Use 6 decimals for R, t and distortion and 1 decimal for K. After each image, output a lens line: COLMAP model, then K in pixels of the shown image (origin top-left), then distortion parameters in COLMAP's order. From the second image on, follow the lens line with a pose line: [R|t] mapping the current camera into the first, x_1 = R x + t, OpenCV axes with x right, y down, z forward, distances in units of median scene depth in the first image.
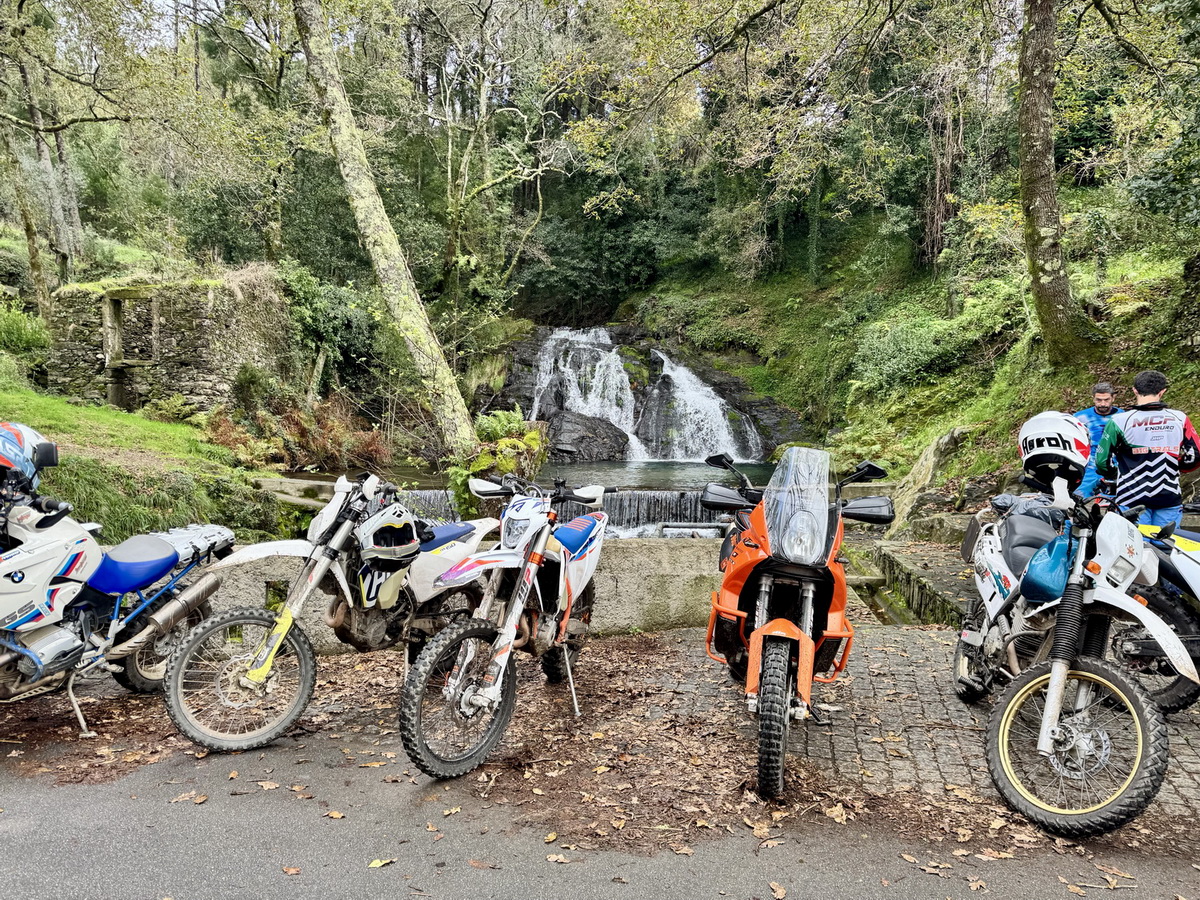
lens RADIAL K [[842.8, 0, 604.7], [0, 842.8, 473.8], [0, 0, 1]] dist [0.027494, -0.048718]
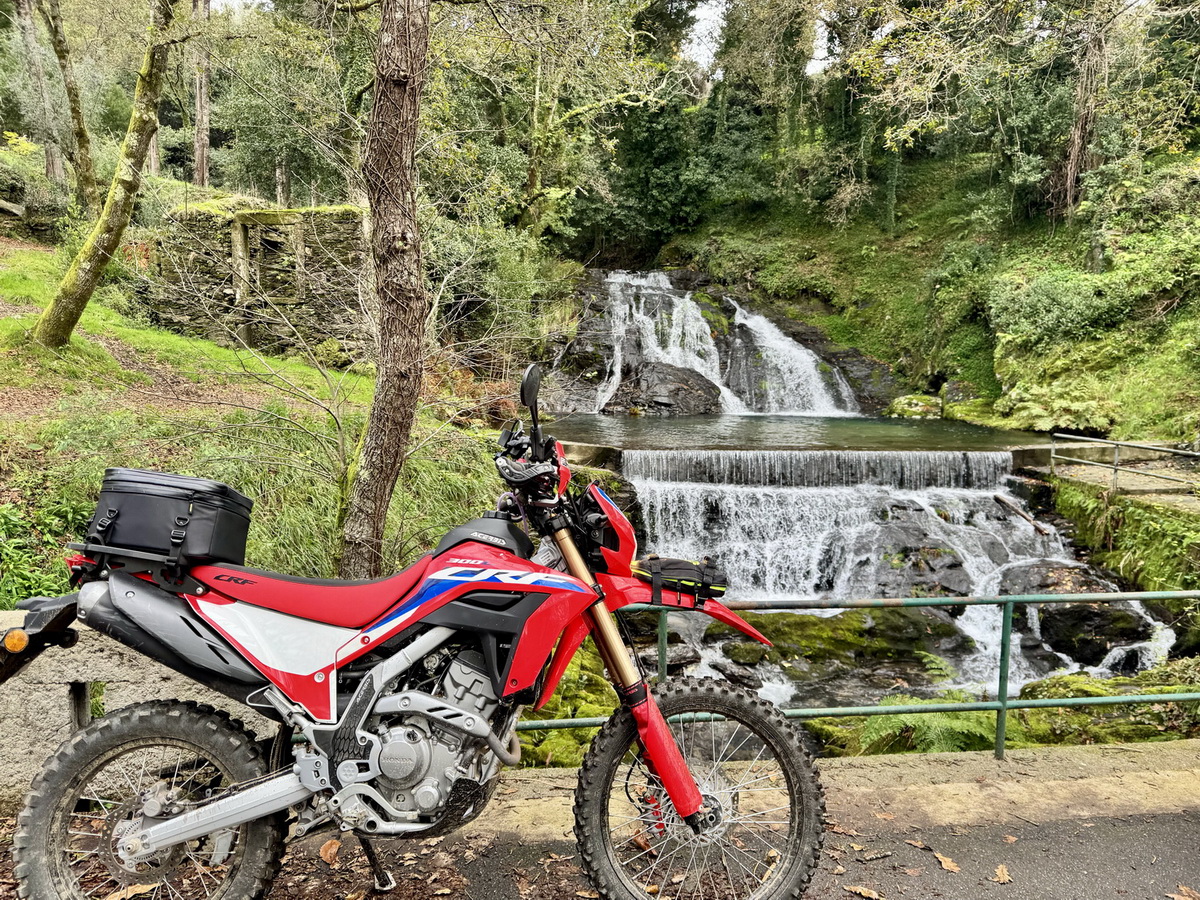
lens RADIAL K [[842.8, 0, 582.8], [0, 842.8, 482.0], [0, 0, 1]] dist [0.027494, -0.048718]
pose [[0.989753, -0.009454, 0.142474, -0.263699], [-0.000927, 0.997359, 0.072619, -0.007508], [-0.142784, -0.072006, 0.987131, 0.069017]]
